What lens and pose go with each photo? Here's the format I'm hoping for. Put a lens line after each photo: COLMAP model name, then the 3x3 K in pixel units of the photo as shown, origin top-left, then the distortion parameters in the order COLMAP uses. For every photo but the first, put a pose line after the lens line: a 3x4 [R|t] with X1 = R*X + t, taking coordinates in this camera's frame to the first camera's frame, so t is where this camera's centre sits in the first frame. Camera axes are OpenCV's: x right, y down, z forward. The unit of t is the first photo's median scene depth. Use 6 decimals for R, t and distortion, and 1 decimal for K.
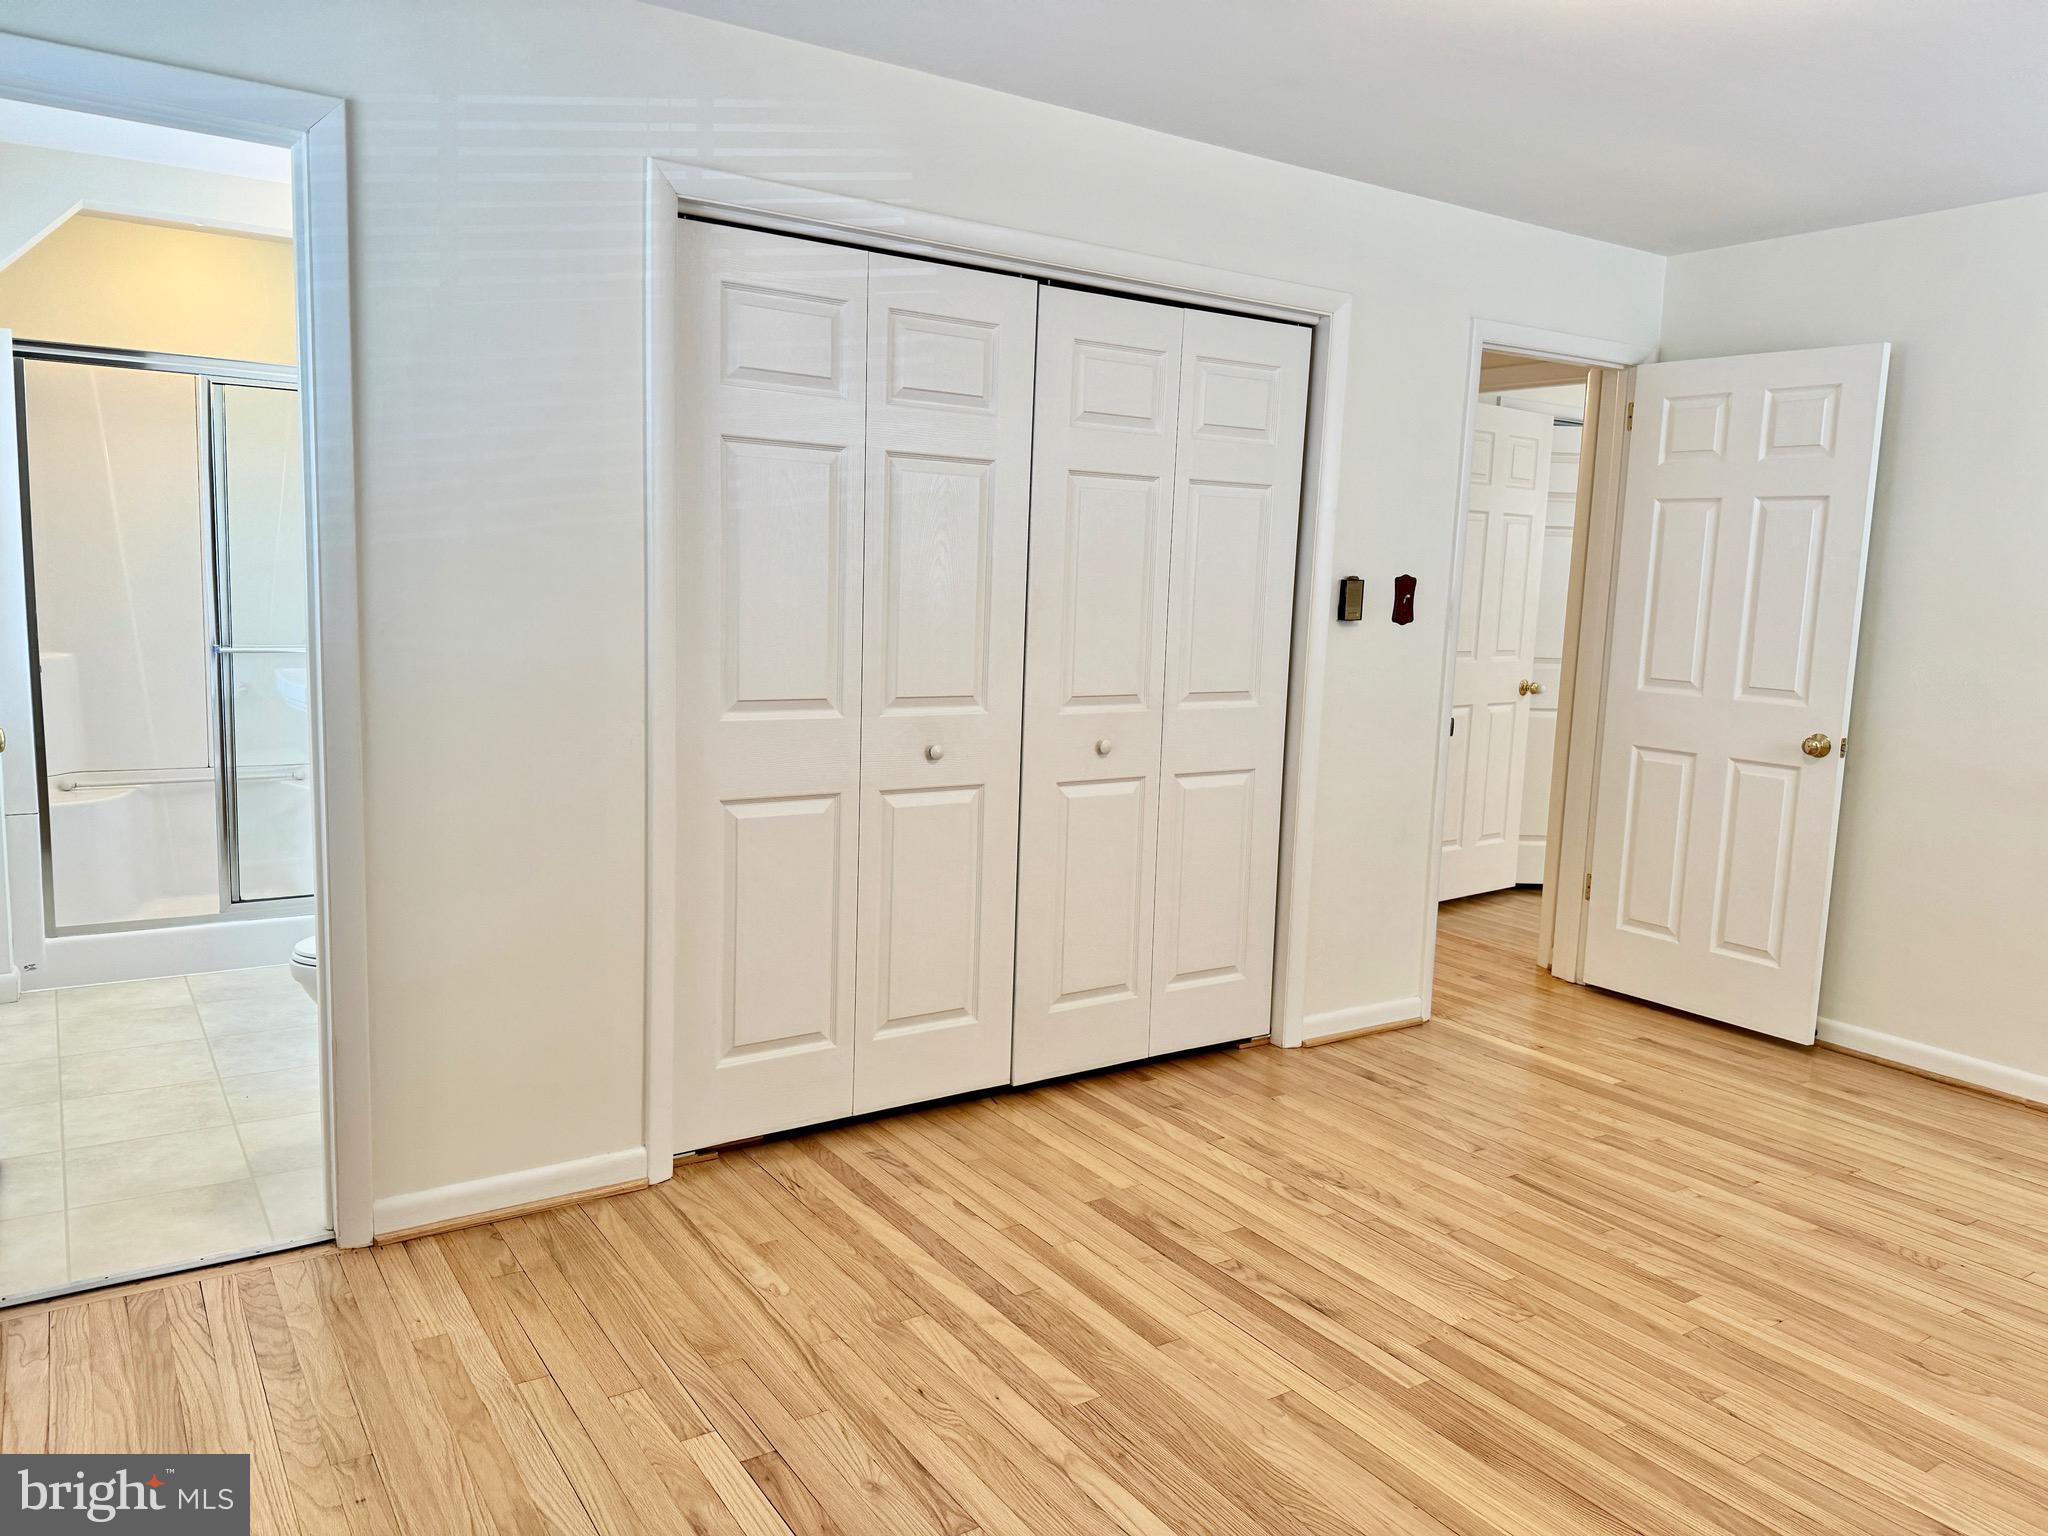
lens RADIAL K [[1435.9, 0, 1015.5], [0, 1435.9, 768.7], [0, 0, 1]] dist [0.119122, -0.179573]
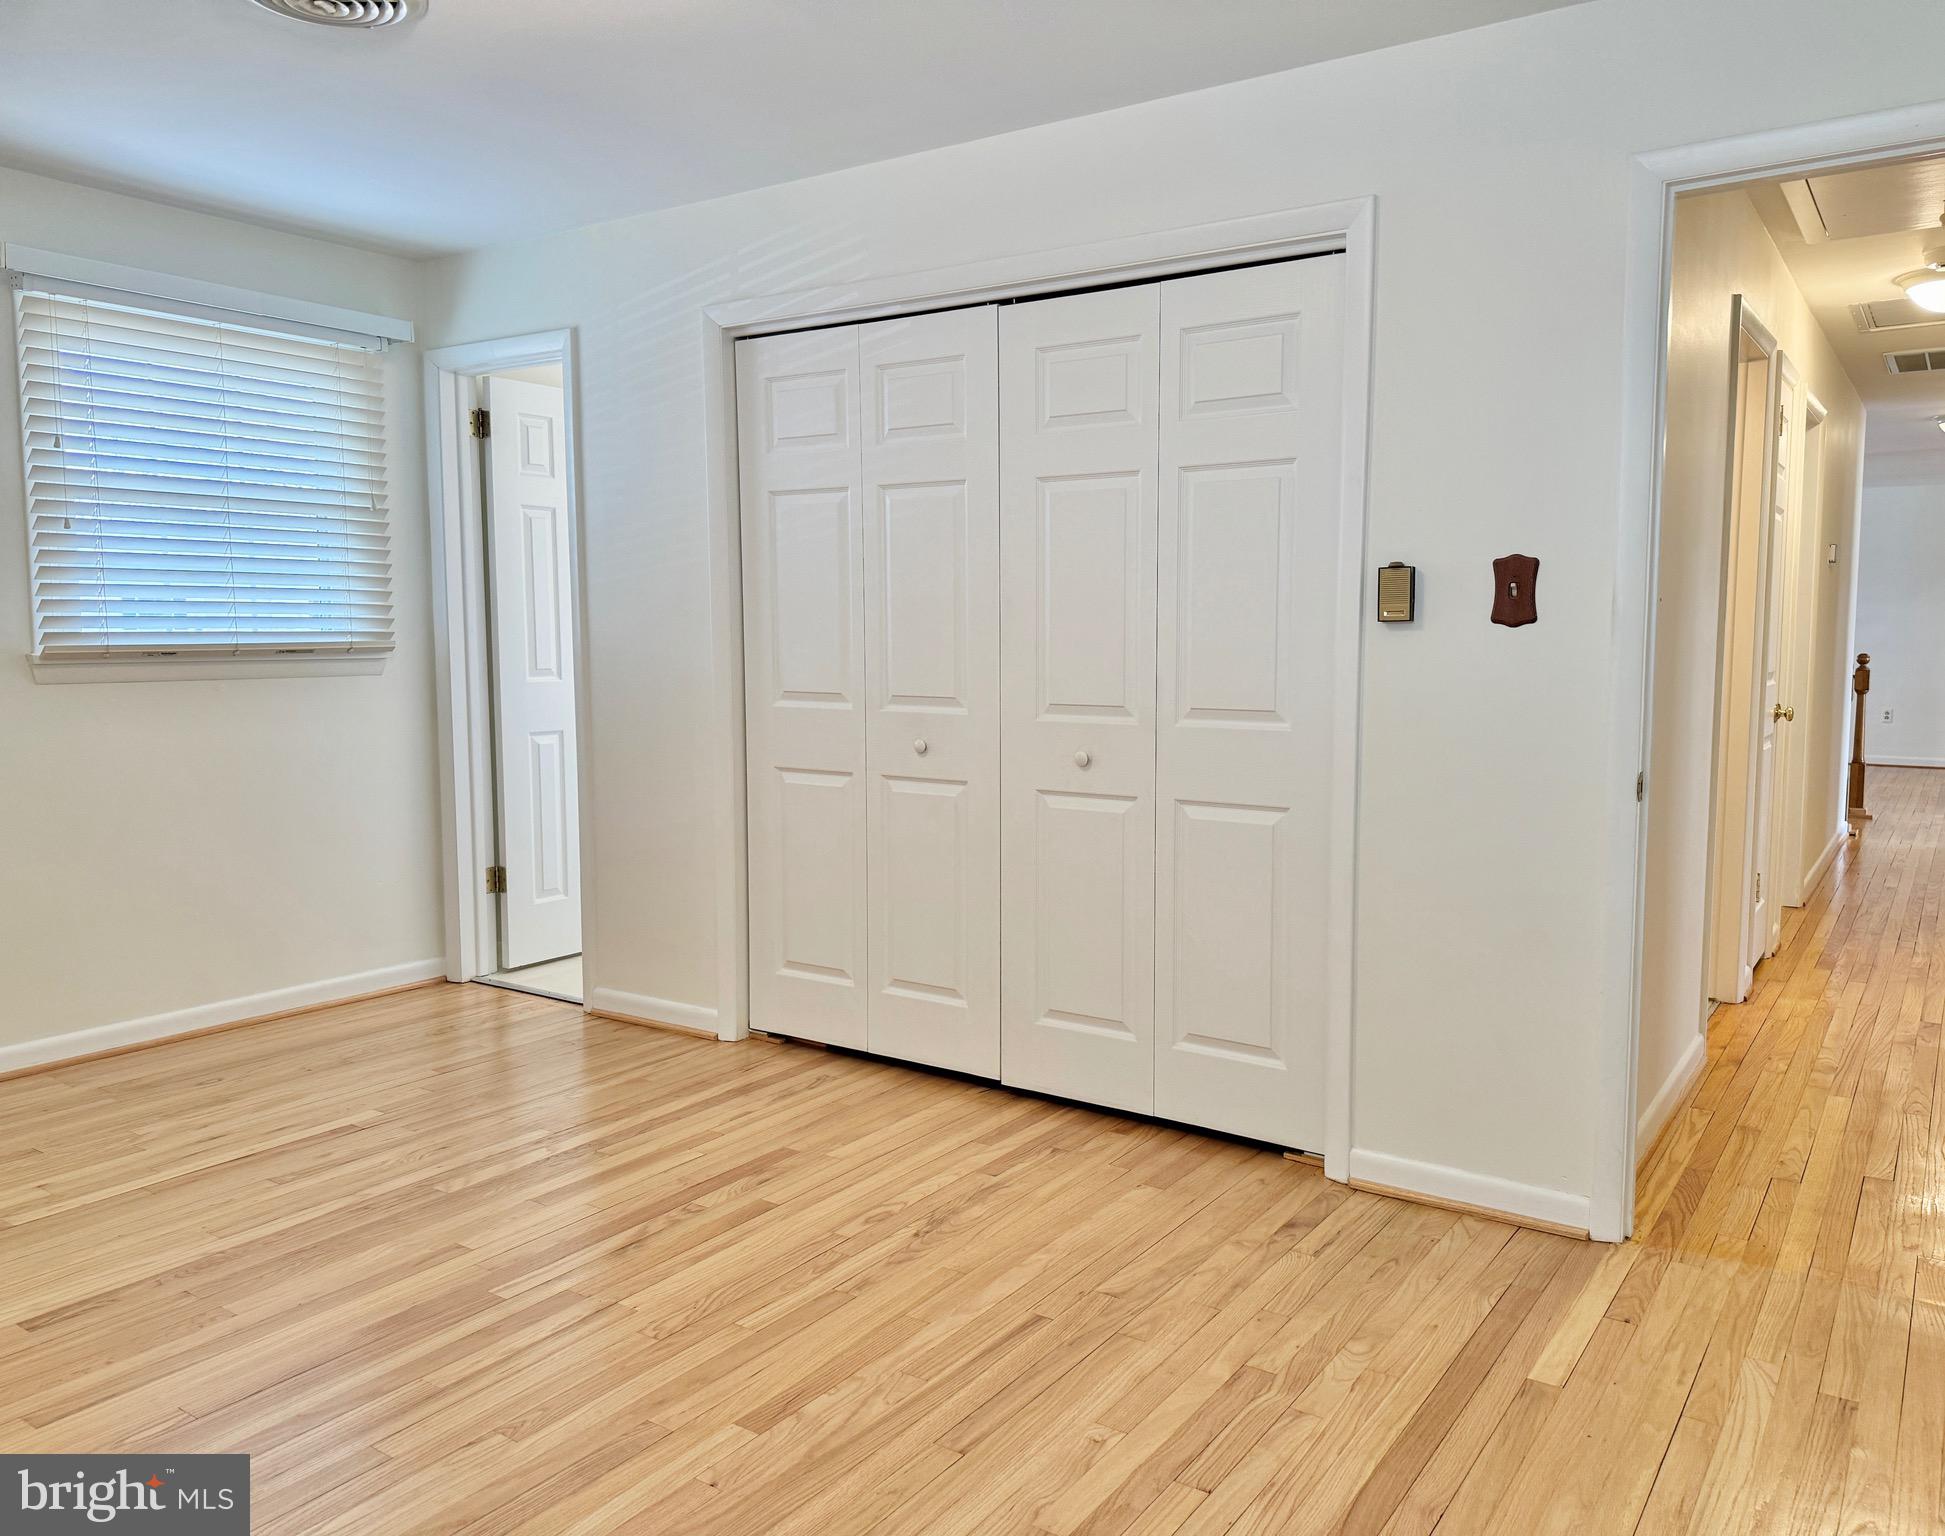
lens RADIAL K [[1429.8, 0, 972.5], [0, 1429.8, 768.0], [0, 0, 1]] dist [0.105019, -0.138344]
pose [[0.362103, 0.055131, -0.930506, 1.050491], [-0.107095, 0.994100, 0.017223, -0.017808], [0.925966, 0.093416, 0.365870, 0.678925]]
